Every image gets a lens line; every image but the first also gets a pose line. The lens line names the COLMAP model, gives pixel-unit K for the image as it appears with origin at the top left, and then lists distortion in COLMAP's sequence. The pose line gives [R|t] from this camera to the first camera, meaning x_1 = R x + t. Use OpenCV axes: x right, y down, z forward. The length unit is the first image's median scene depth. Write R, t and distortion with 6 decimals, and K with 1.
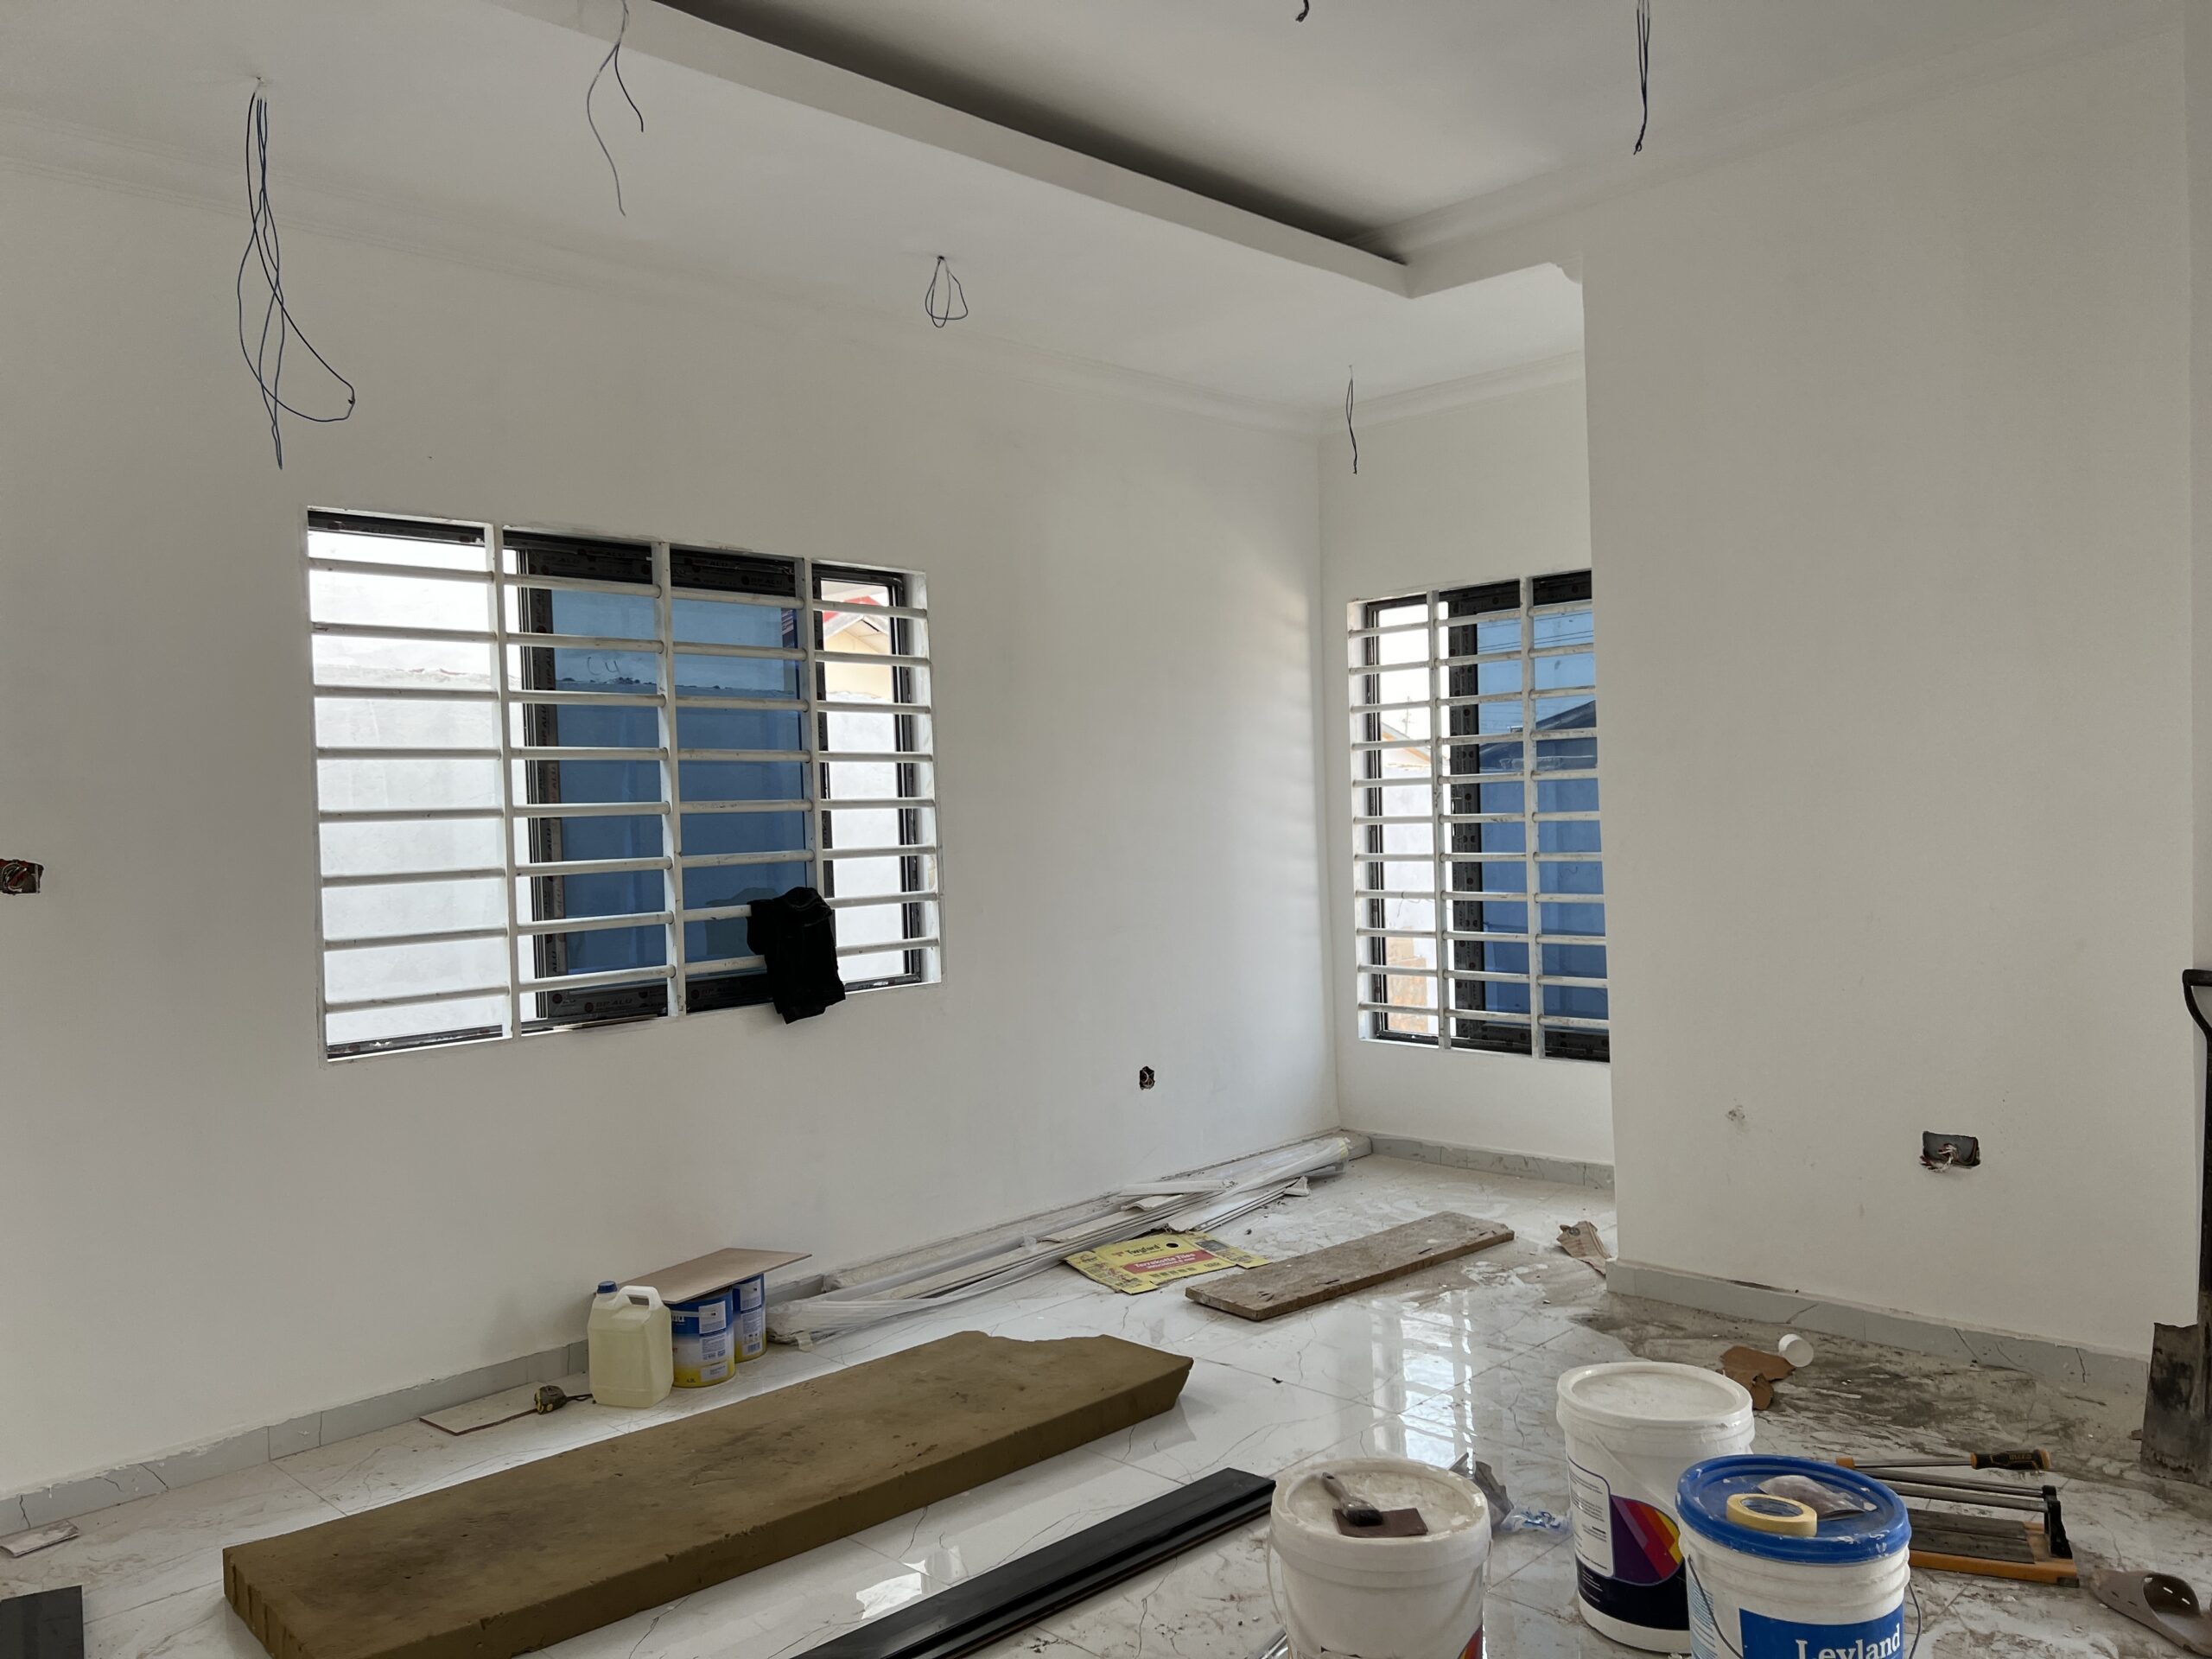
lens RADIAL K [[1641.7, 0, 1111.6], [0, 1641.7, 823.2], [0, 0, 1]] dist [0.011509, -0.065207]
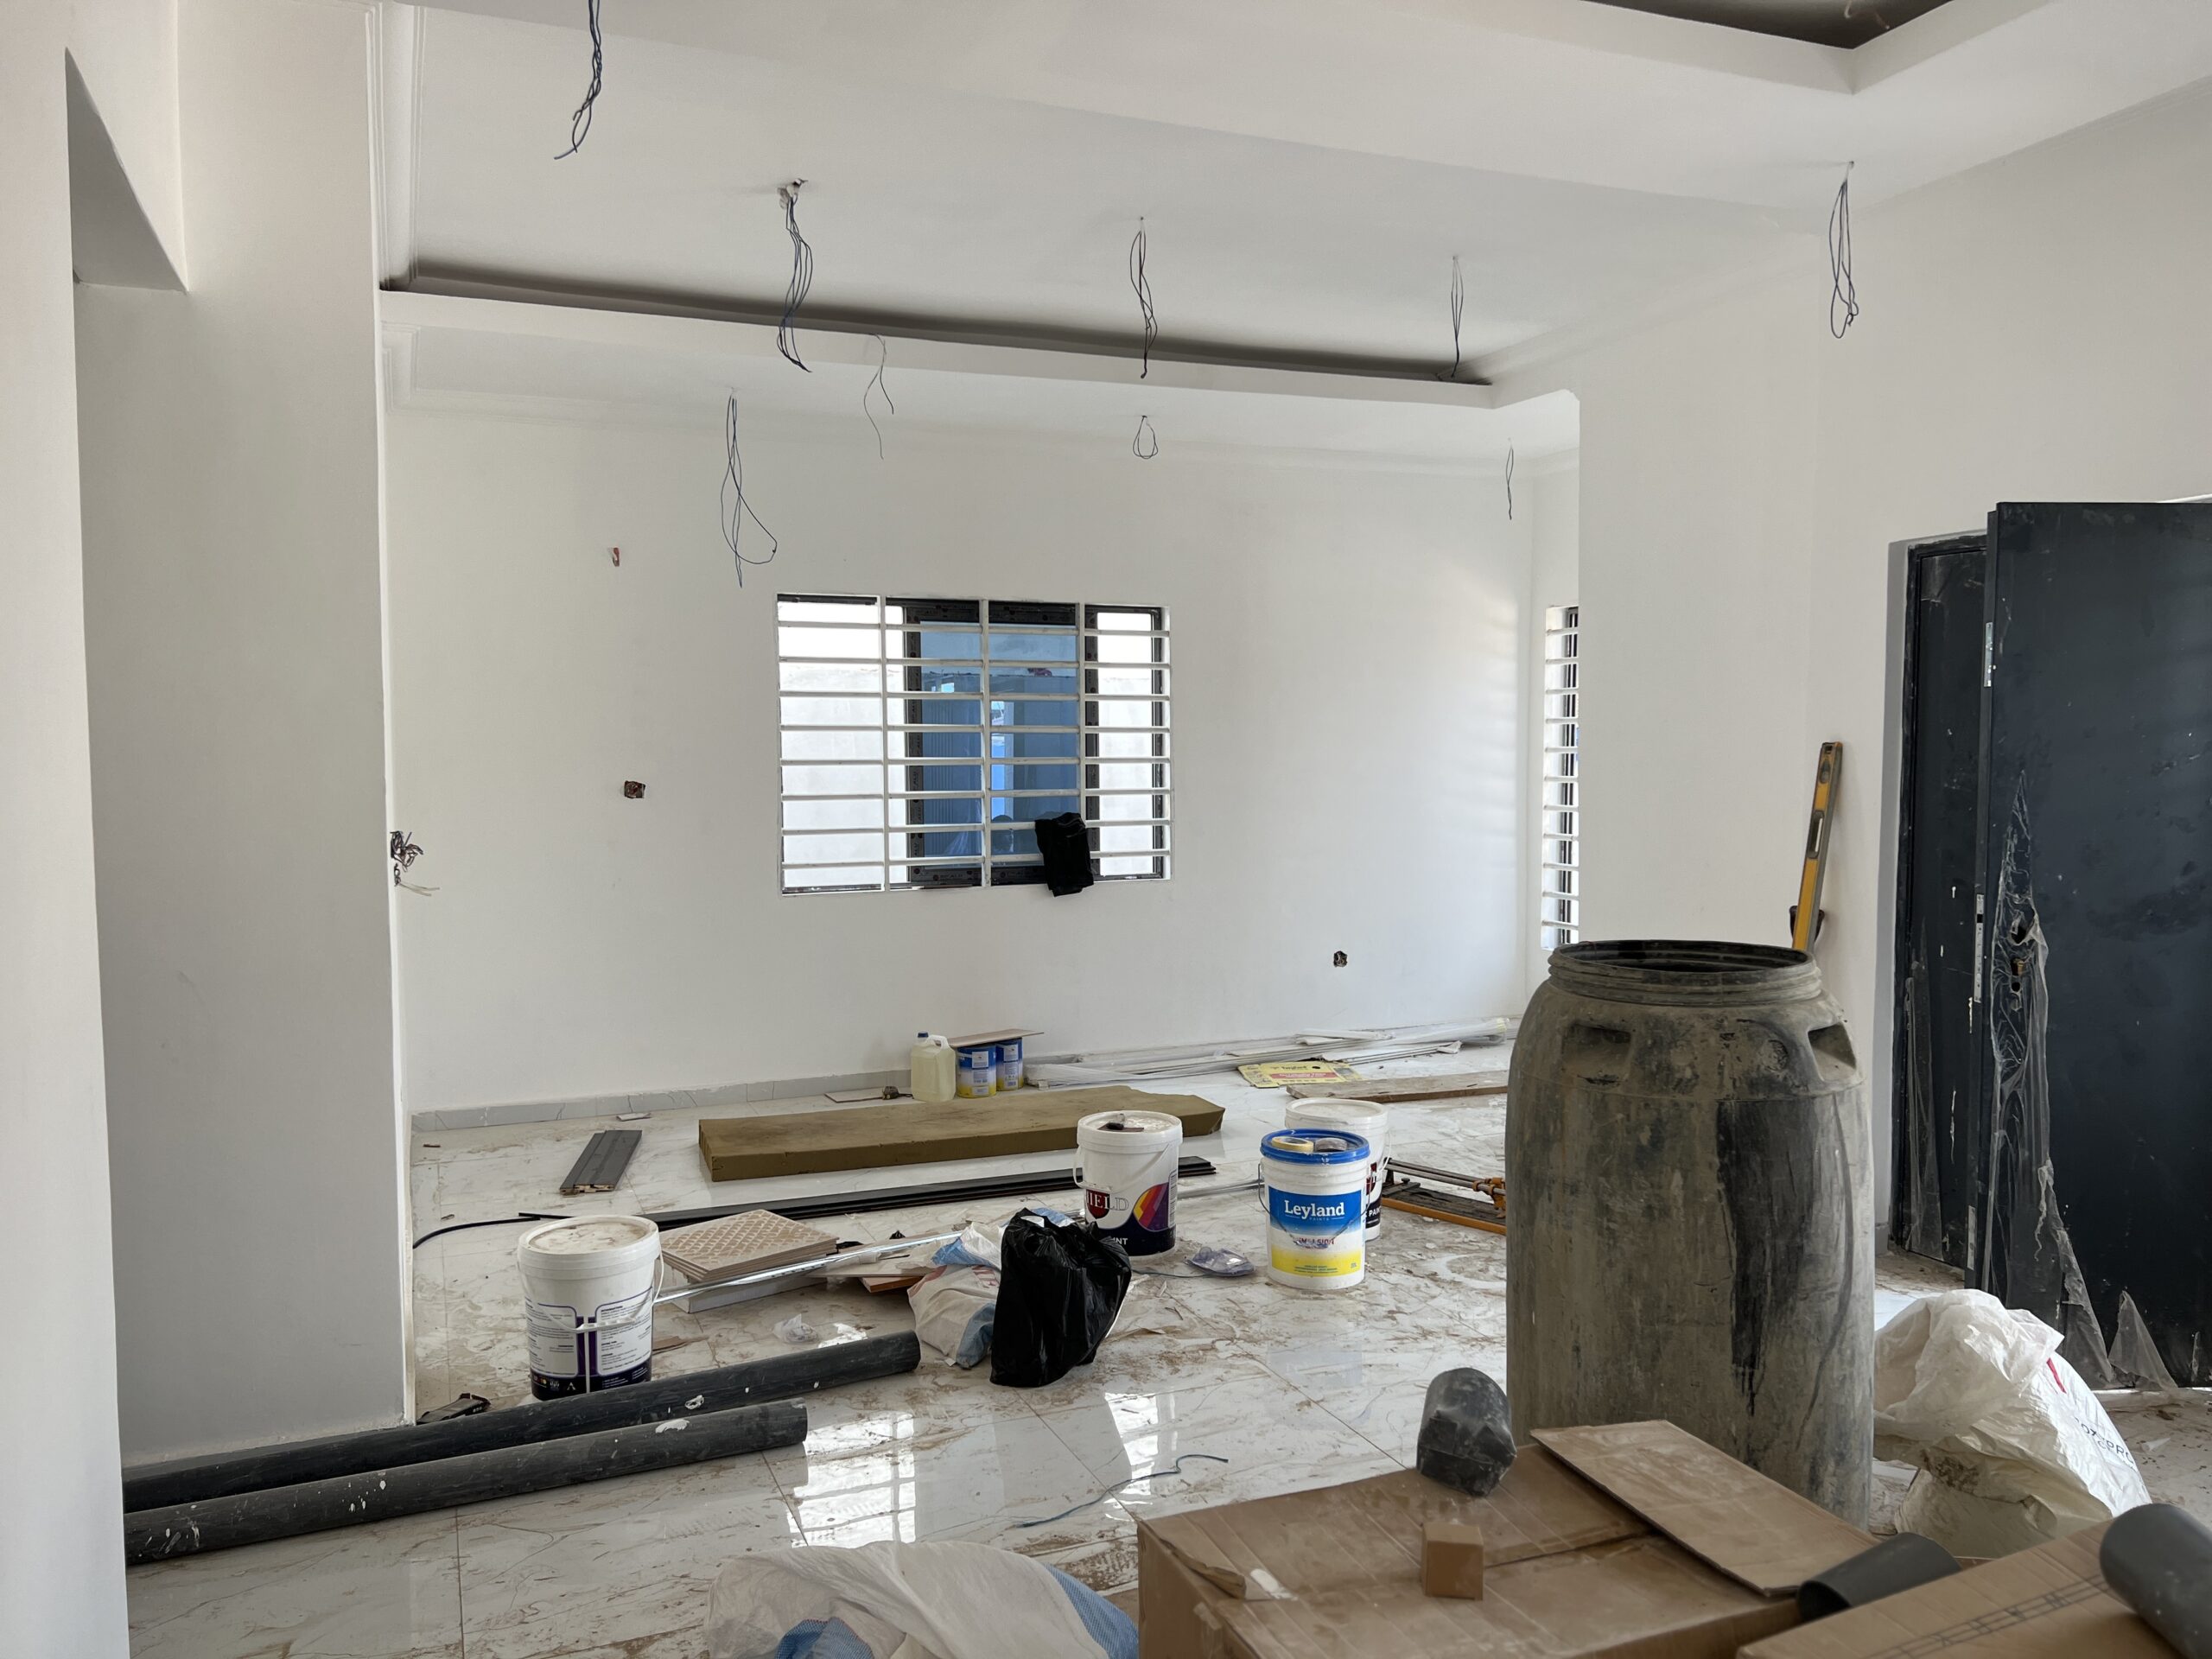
lens RADIAL K [[1643.1, 0, 1099.4], [0, 1643.1, 836.0], [0, 0, 1]] dist [0.060753, -0.063582]
pose [[0.920047, 0.050469, -0.388544, 0.485096], [-0.029109, 0.997733, 0.060669, -0.037796], [0.390725, -0.044509, 0.919431, -0.481965]]
